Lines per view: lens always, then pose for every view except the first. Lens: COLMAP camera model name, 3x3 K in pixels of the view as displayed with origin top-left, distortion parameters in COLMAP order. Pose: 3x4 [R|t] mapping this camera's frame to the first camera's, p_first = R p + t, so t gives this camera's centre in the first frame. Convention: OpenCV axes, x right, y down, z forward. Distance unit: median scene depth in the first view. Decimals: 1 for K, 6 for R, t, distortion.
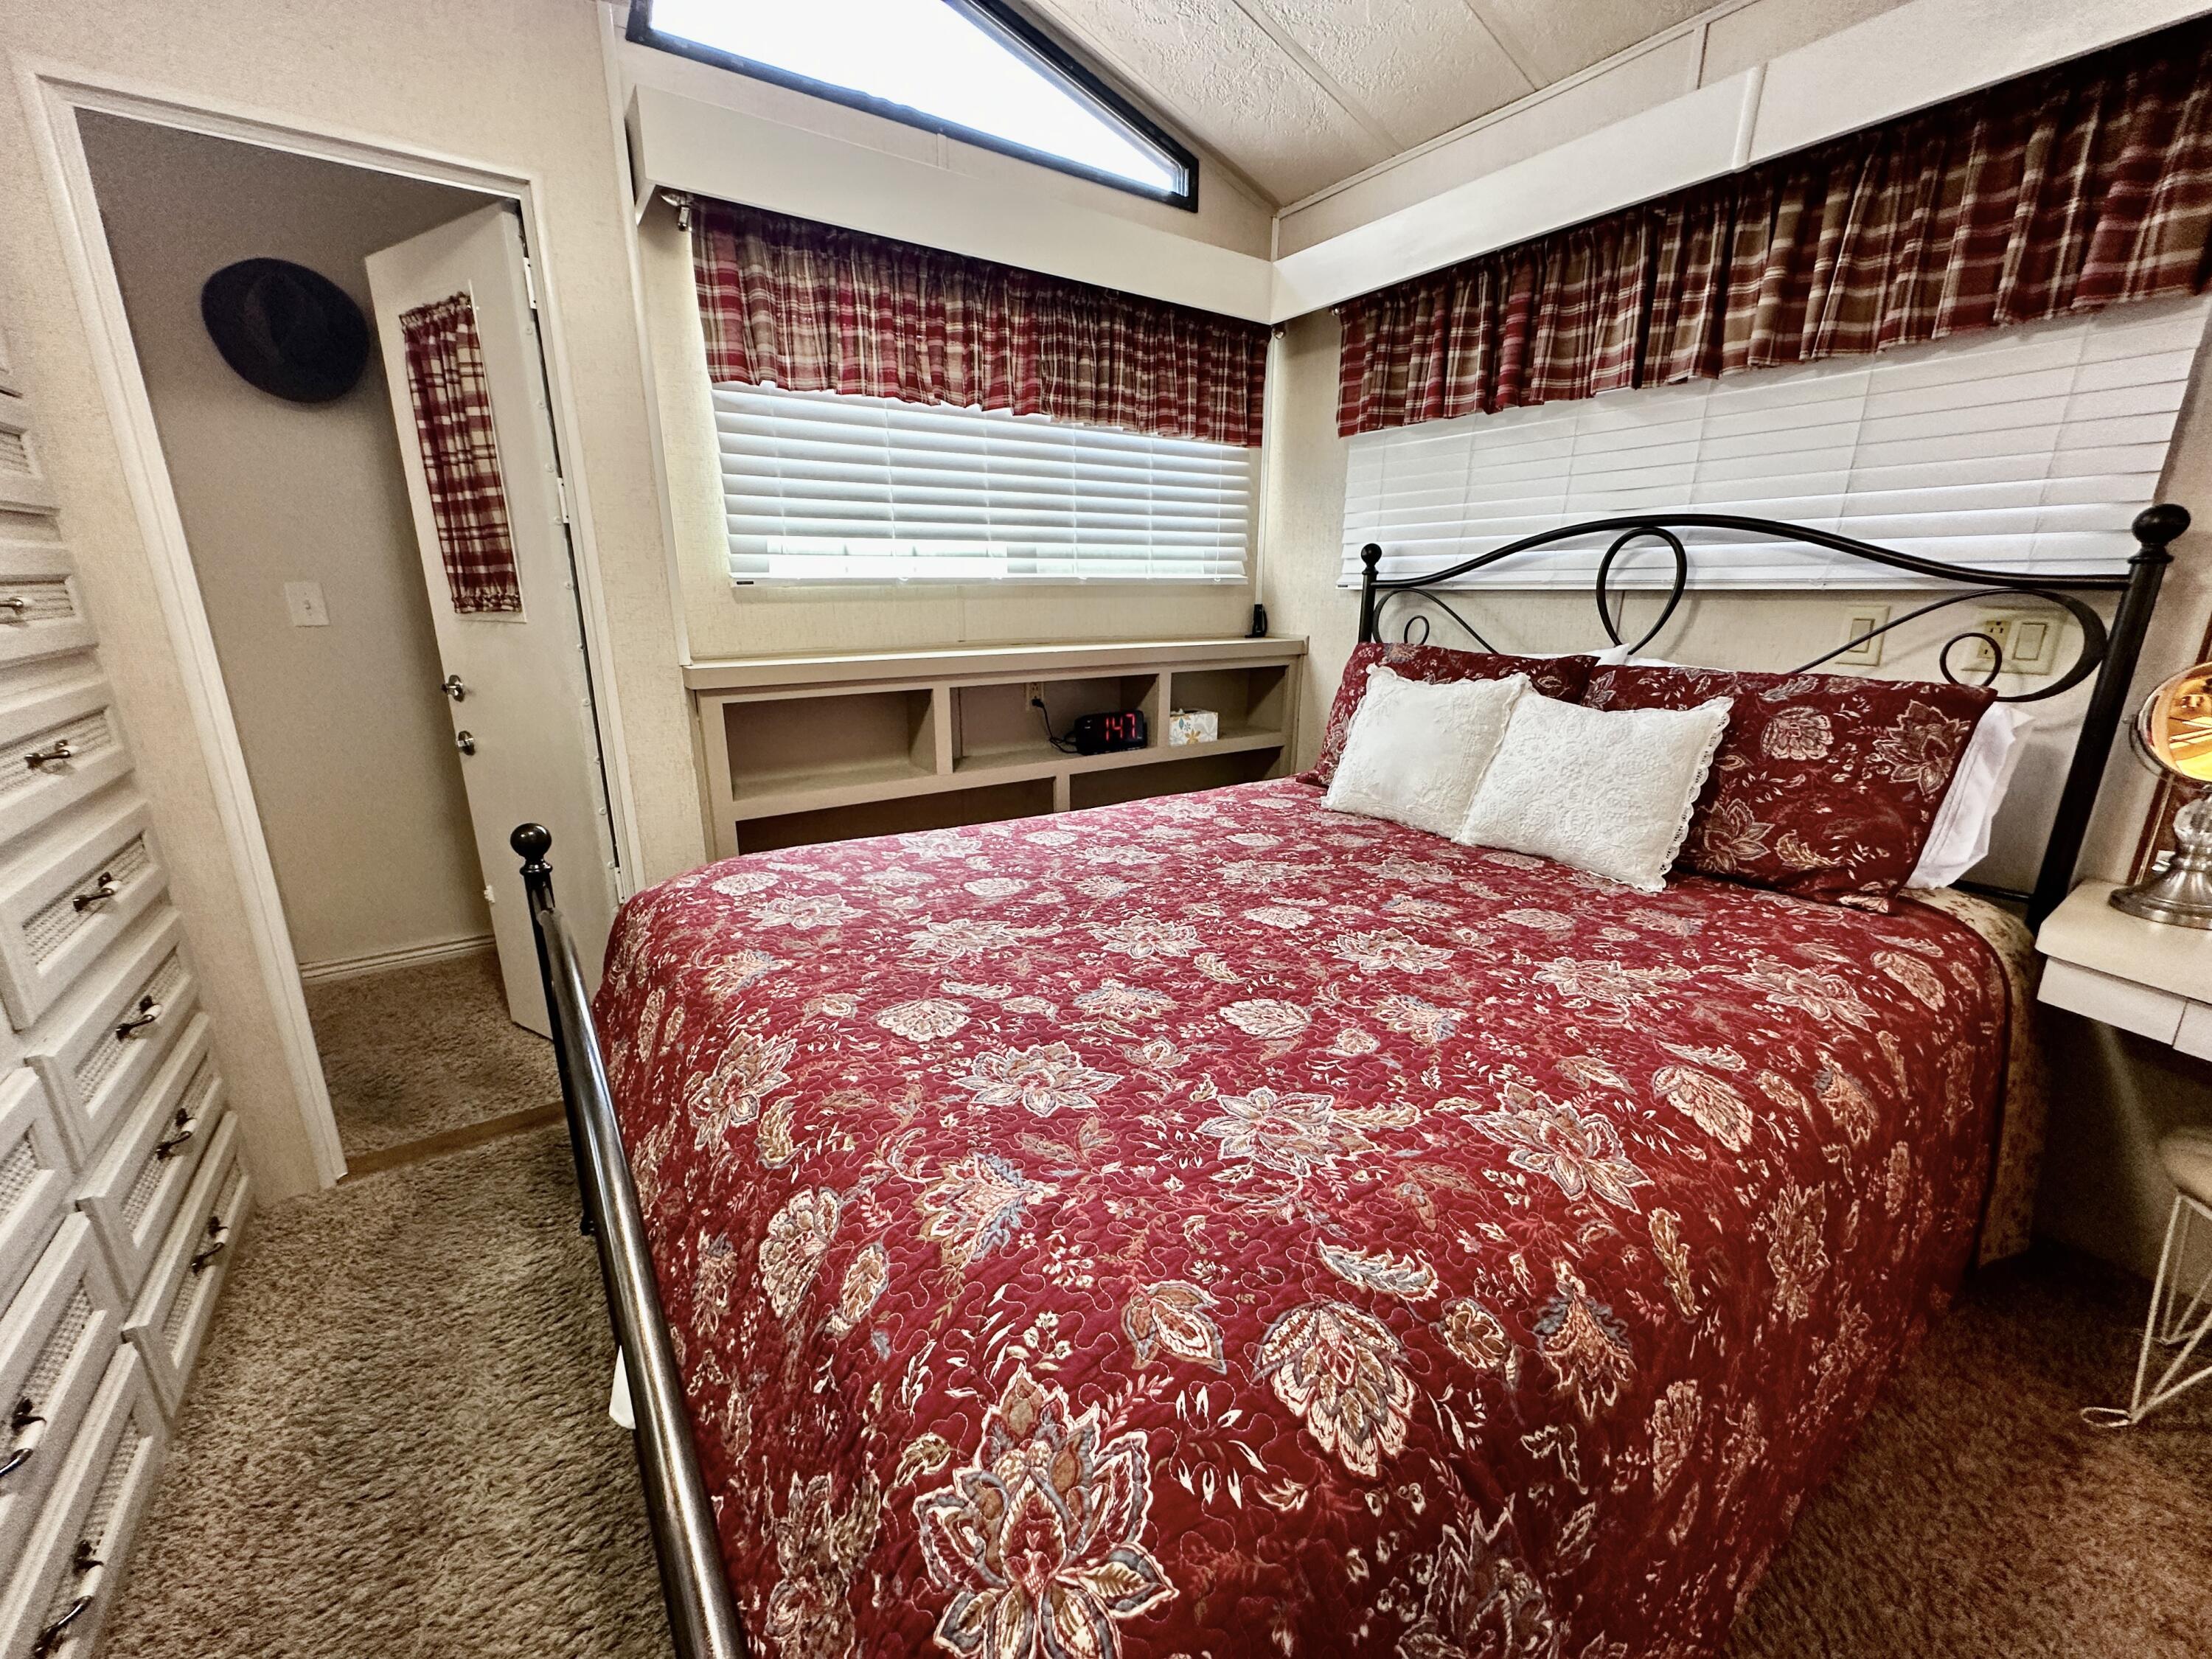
lens RADIAL K [[885.2, 0, 1102.7], [0, 885.2, 833.6], [0, 0, 1]] dist [-0.002384, 0.000944]
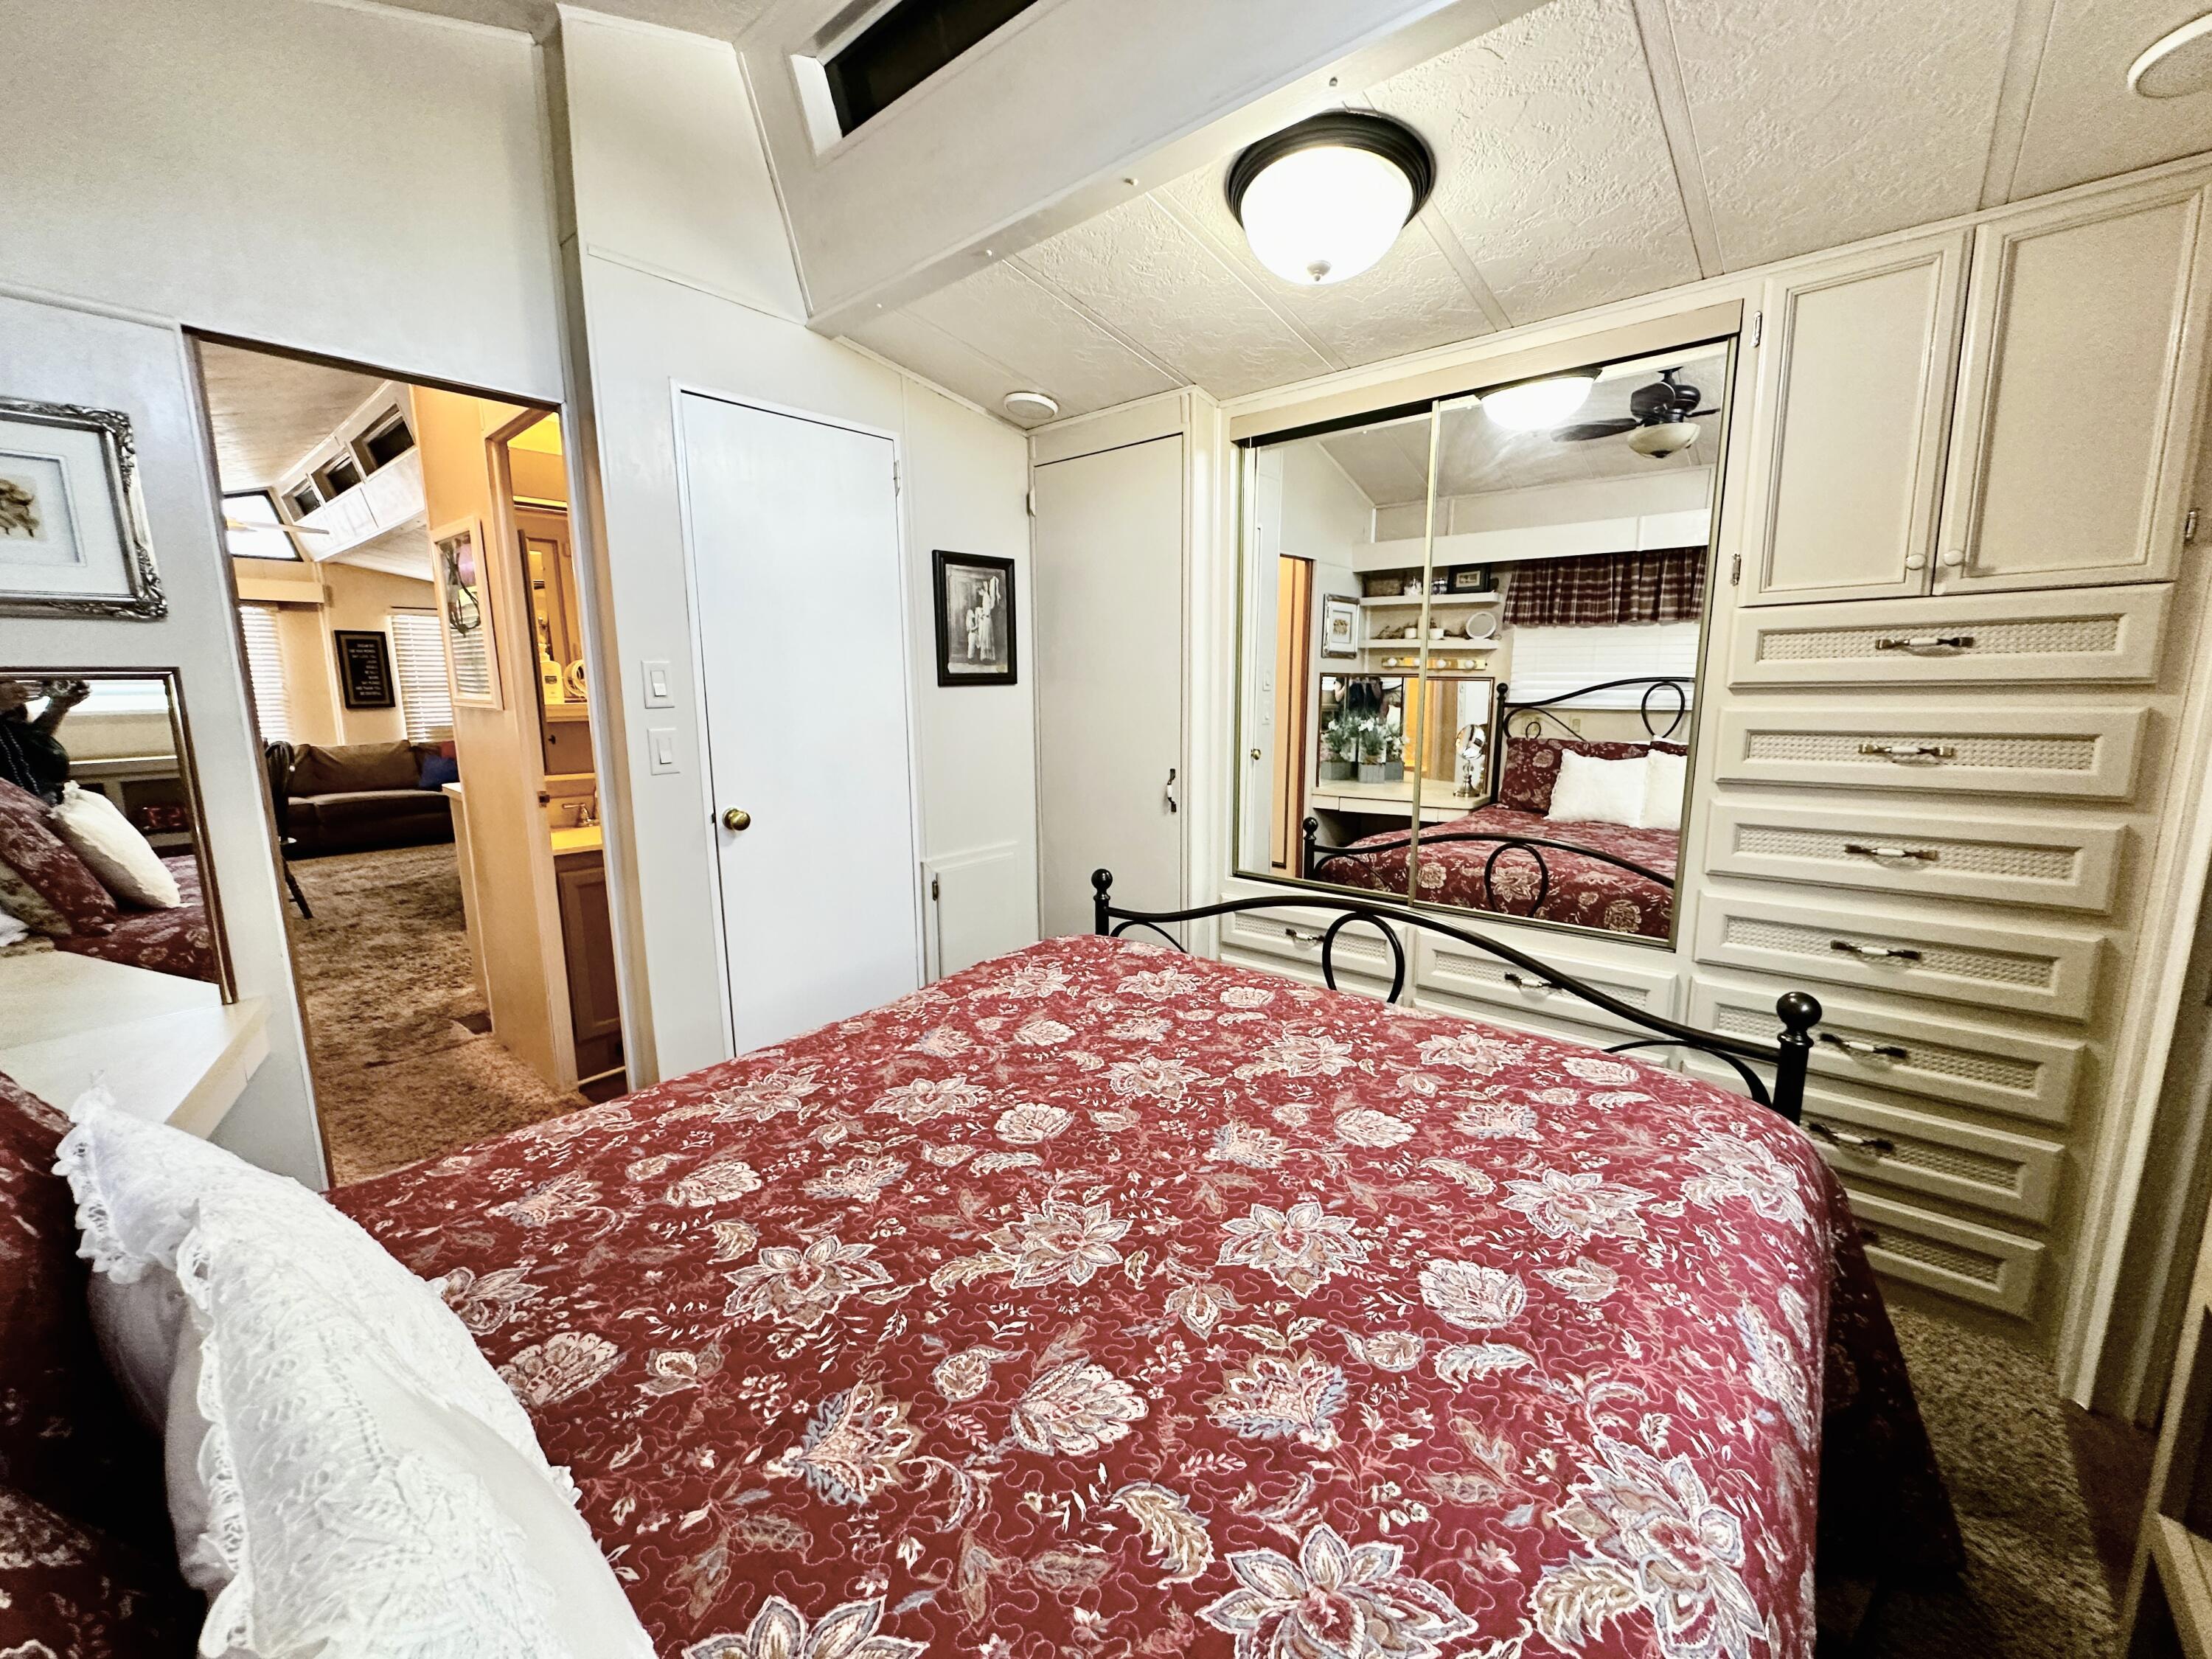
lens RADIAL K [[885.2, 0, 1101.3], [0, 885.2, 825.9], [0, 0, 1]] dist [-0.002384, 0.000944]
pose [[-0.968543, 0.049698, -0.243834, 0.283157], [-0.059813, 0.904635, 0.421970, -0.479809], [0.241552, 0.423280, -0.873205, 1.409655]]
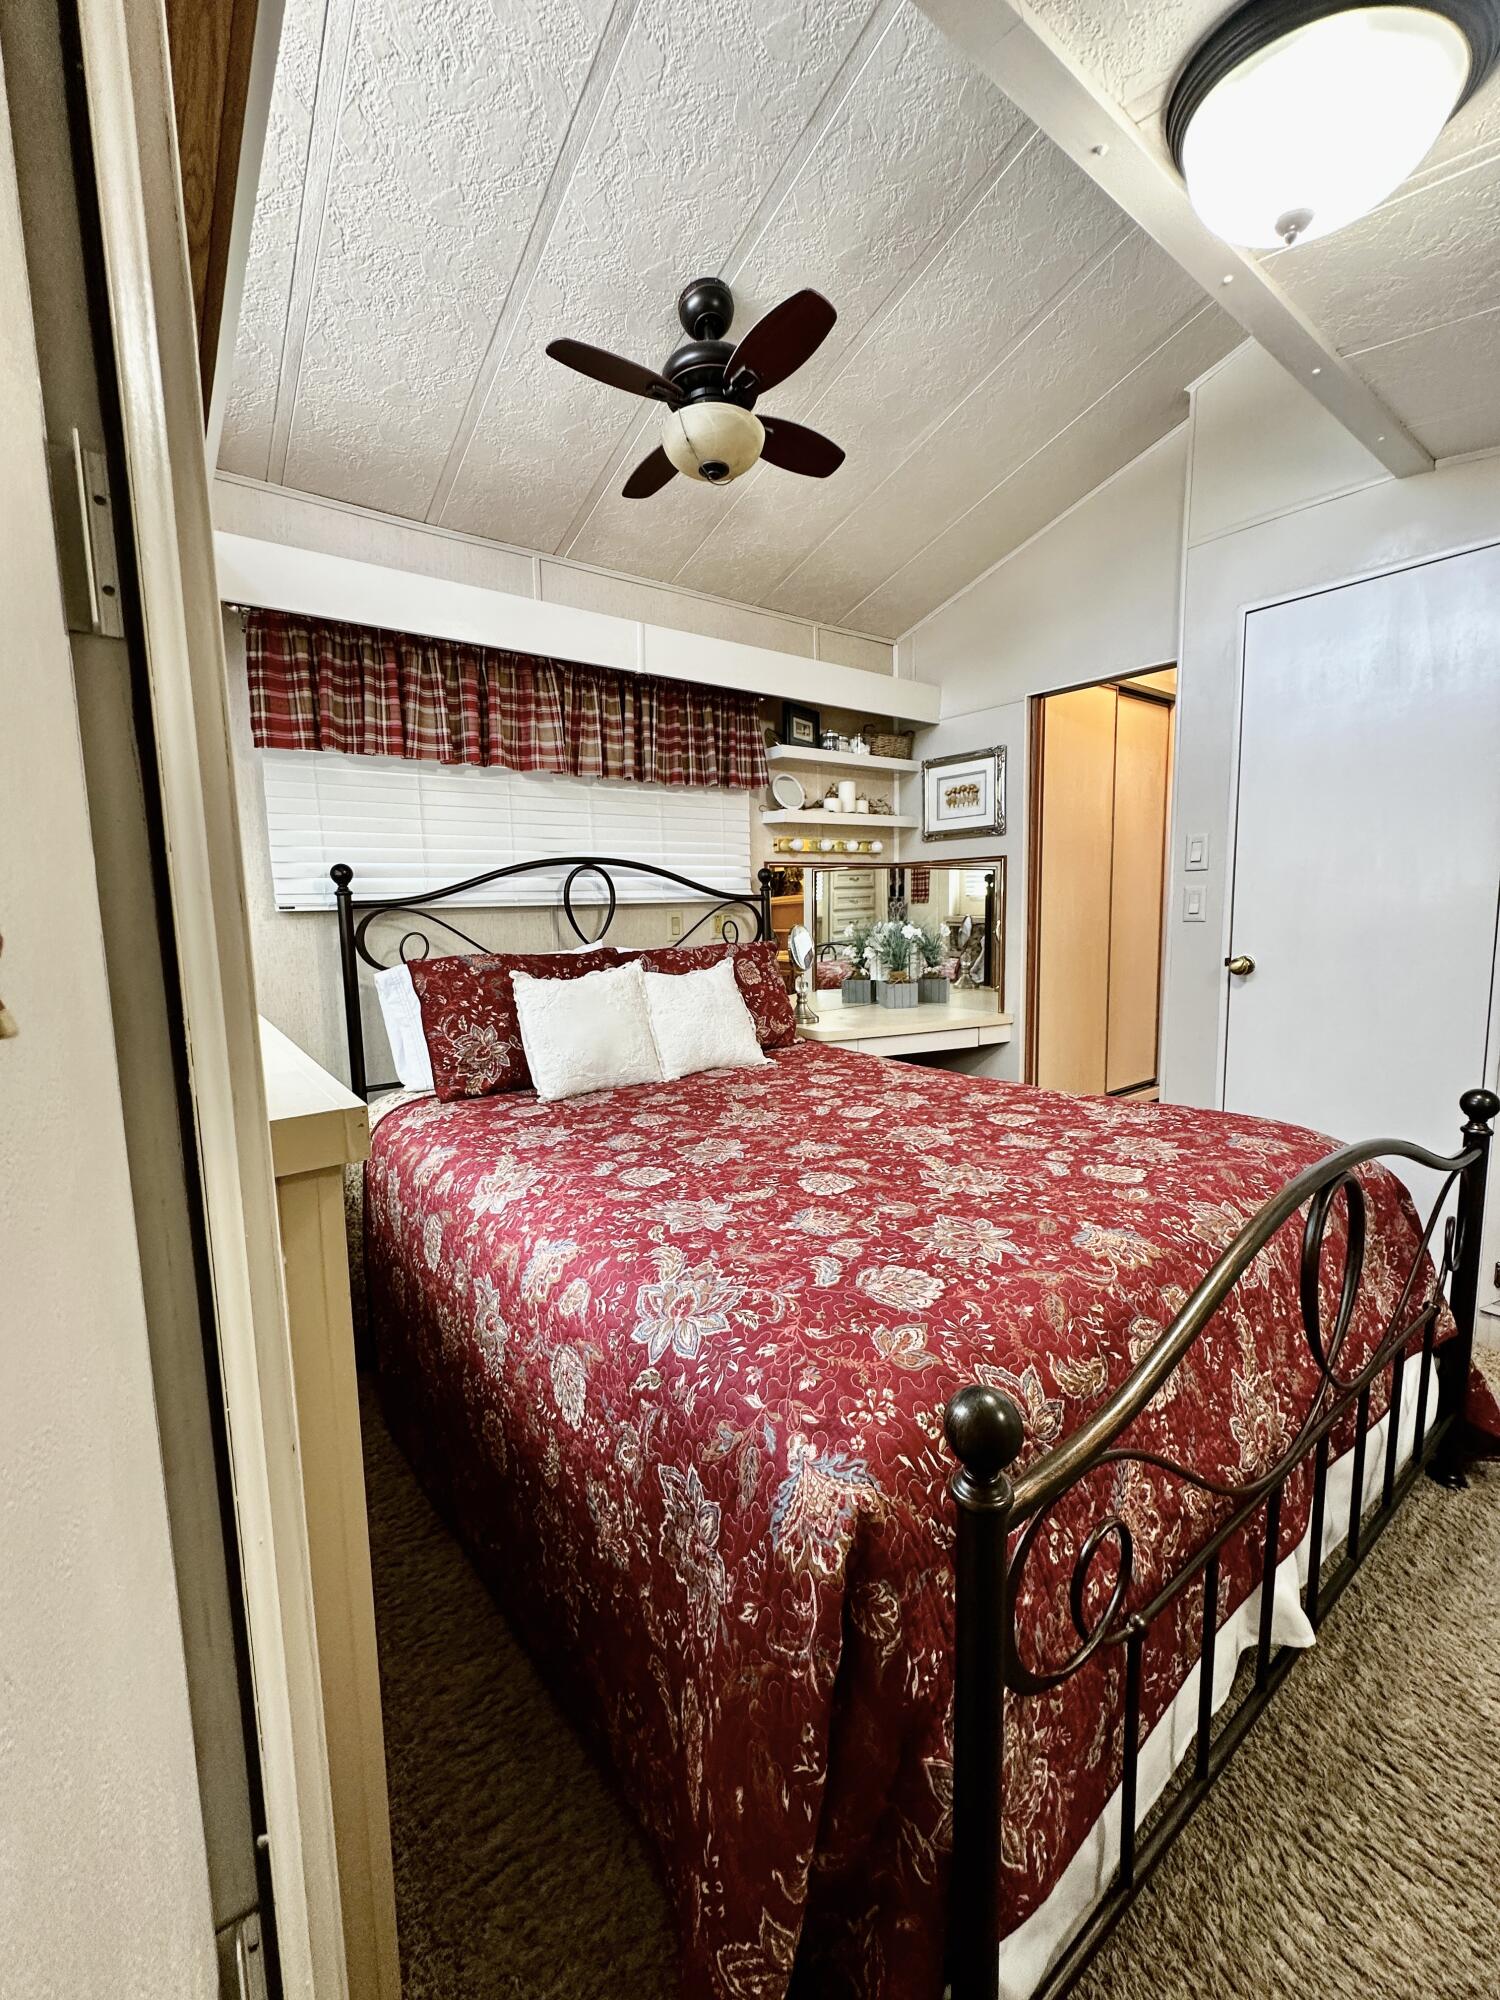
lens RADIAL K [[800.4, 0, 751.9], [0, 800.4, 995.6], [0, 0, 1]] dist [-0.002384, 0.000944]
pose [[-0.043640, -0.115005, 0.992406, -0.915682], [0.288591, 0.949554, 0.122730, -0.256605], [-0.956457, 0.291756, -0.008249, 0.942462]]
